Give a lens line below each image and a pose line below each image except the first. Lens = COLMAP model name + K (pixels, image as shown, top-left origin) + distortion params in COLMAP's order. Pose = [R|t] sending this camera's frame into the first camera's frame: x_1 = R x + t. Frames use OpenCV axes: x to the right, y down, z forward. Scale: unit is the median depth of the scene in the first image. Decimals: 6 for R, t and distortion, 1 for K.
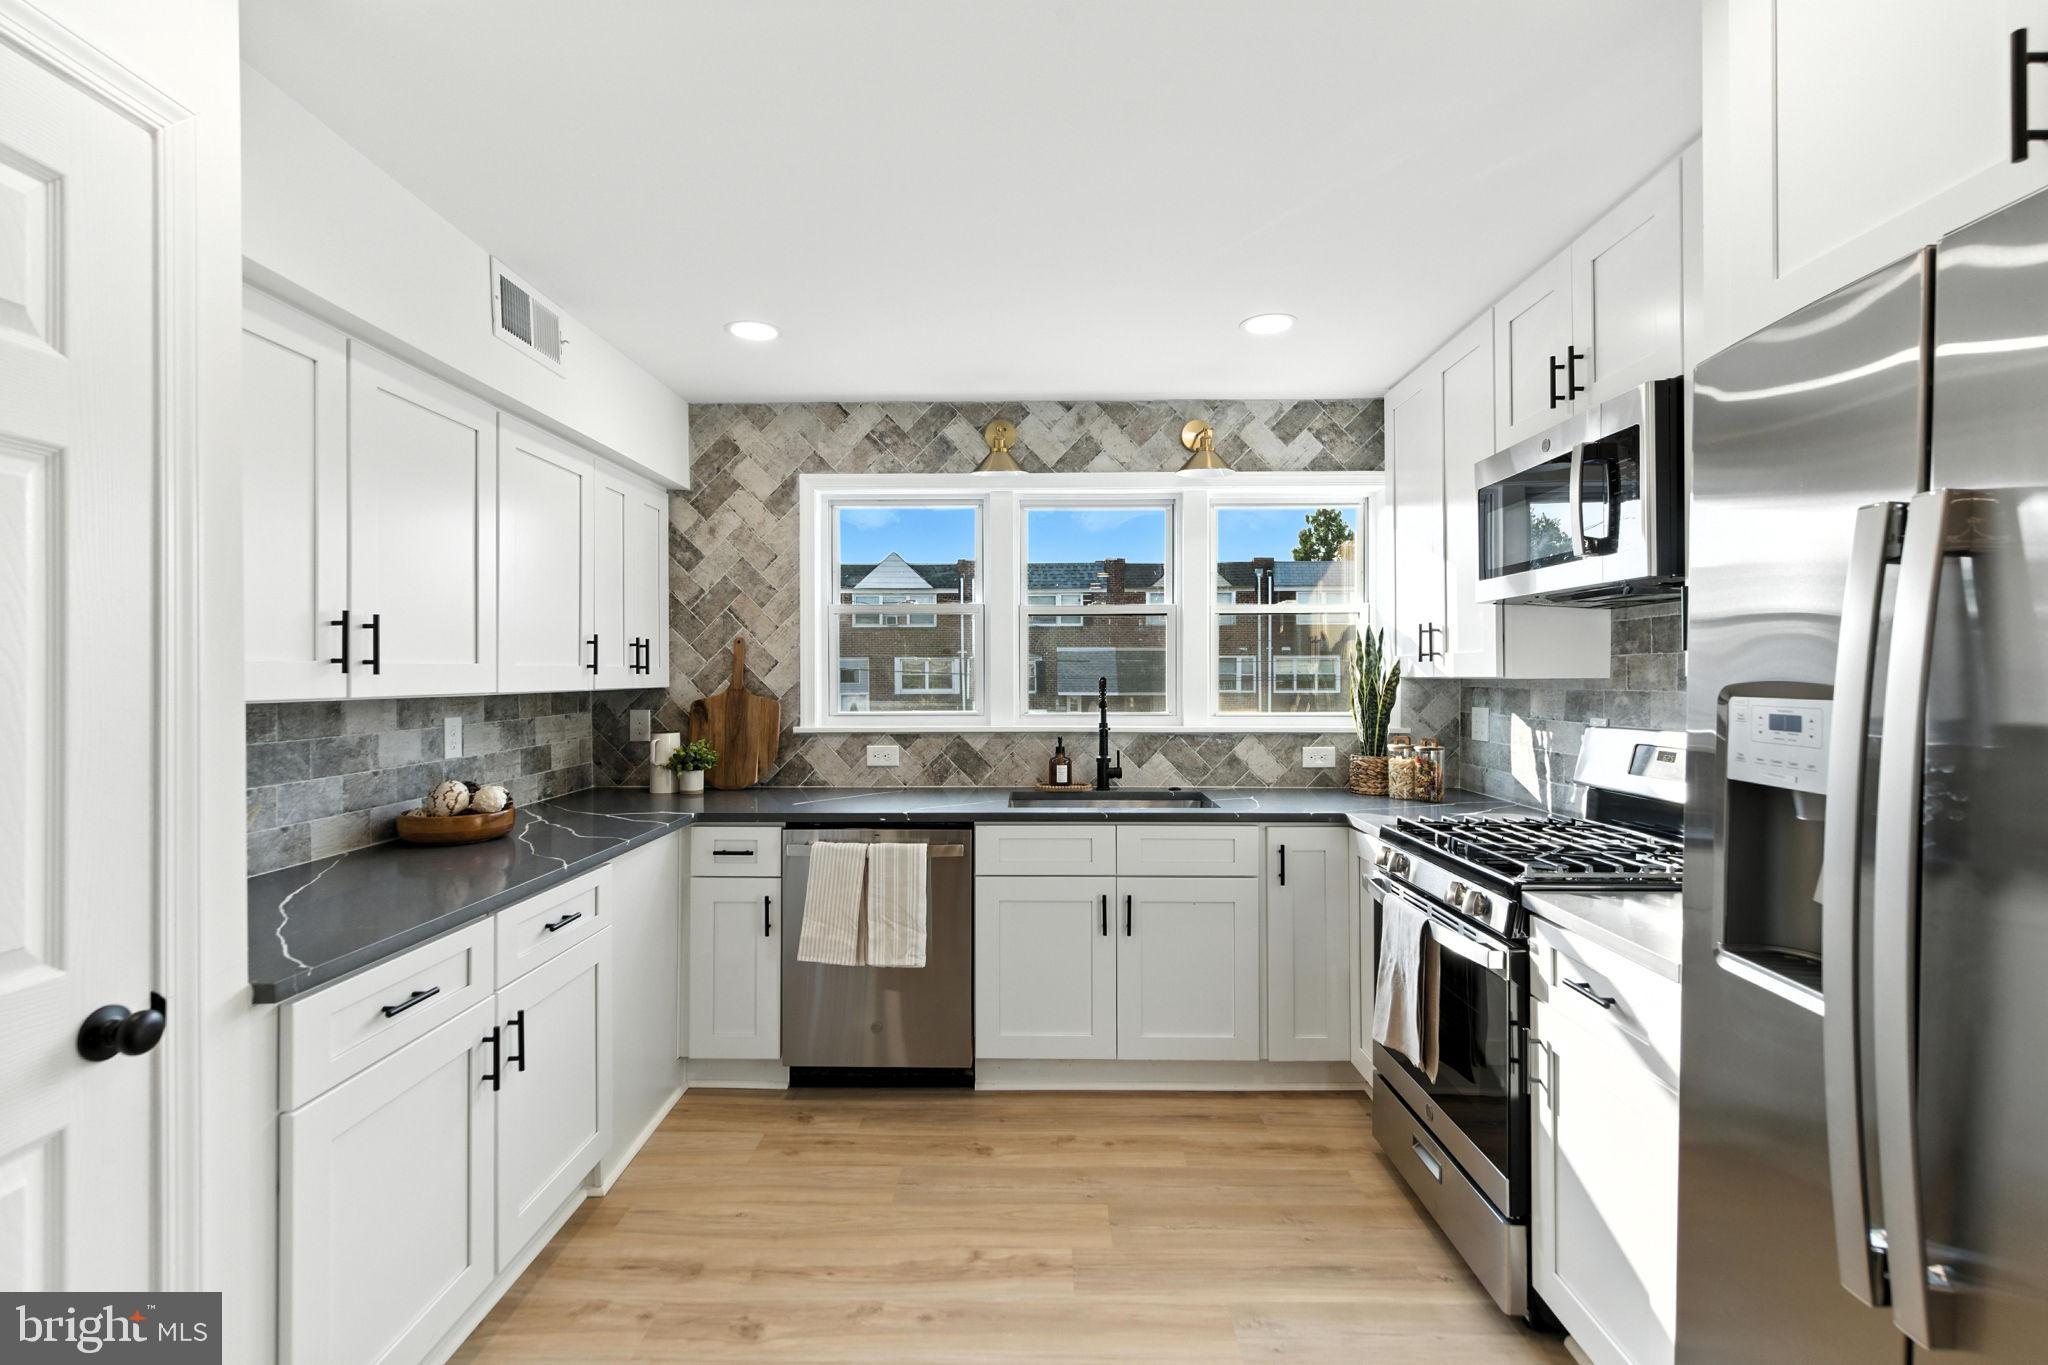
lens RADIAL K [[928.8, 0, 1018.0], [0, 928.8, 677.7], [0, 0, 1]] dist [0.004853, -0.002748]
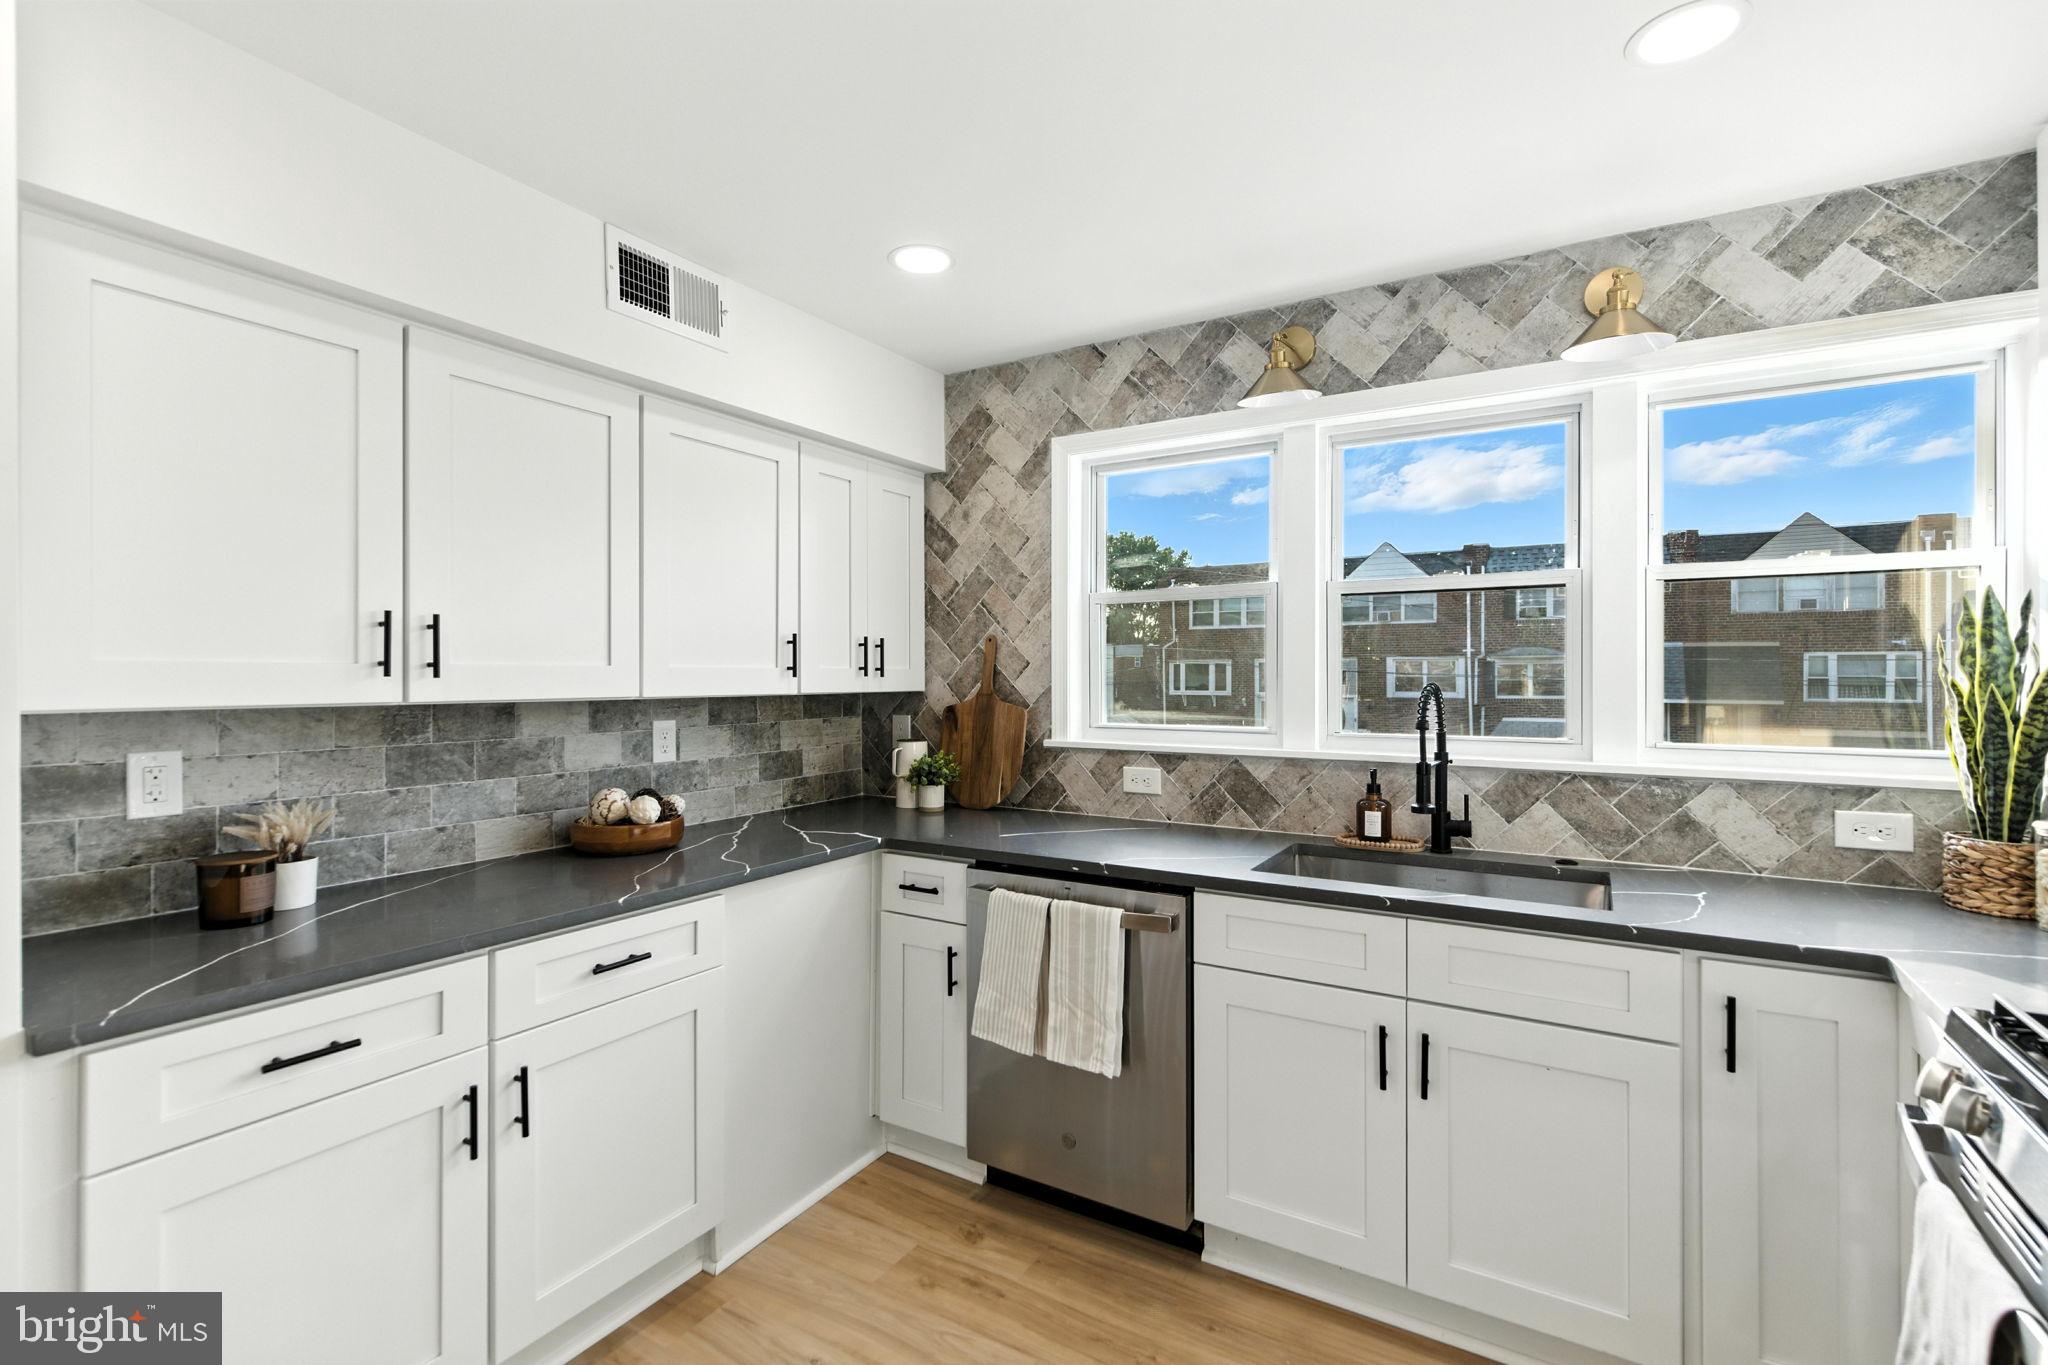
lens RADIAL K [[928.8, 0, 1019.8], [0, 928.8, 676.8], [0, 0, 1]] dist [0.004853, -0.002748]
pose [[0.863707, 0.003489, -0.503982, 0.169176], [-0.004151, 0.999991, -0.000191, -0.003895], [0.503977, 0.002257, 0.863714, 0.274572]]
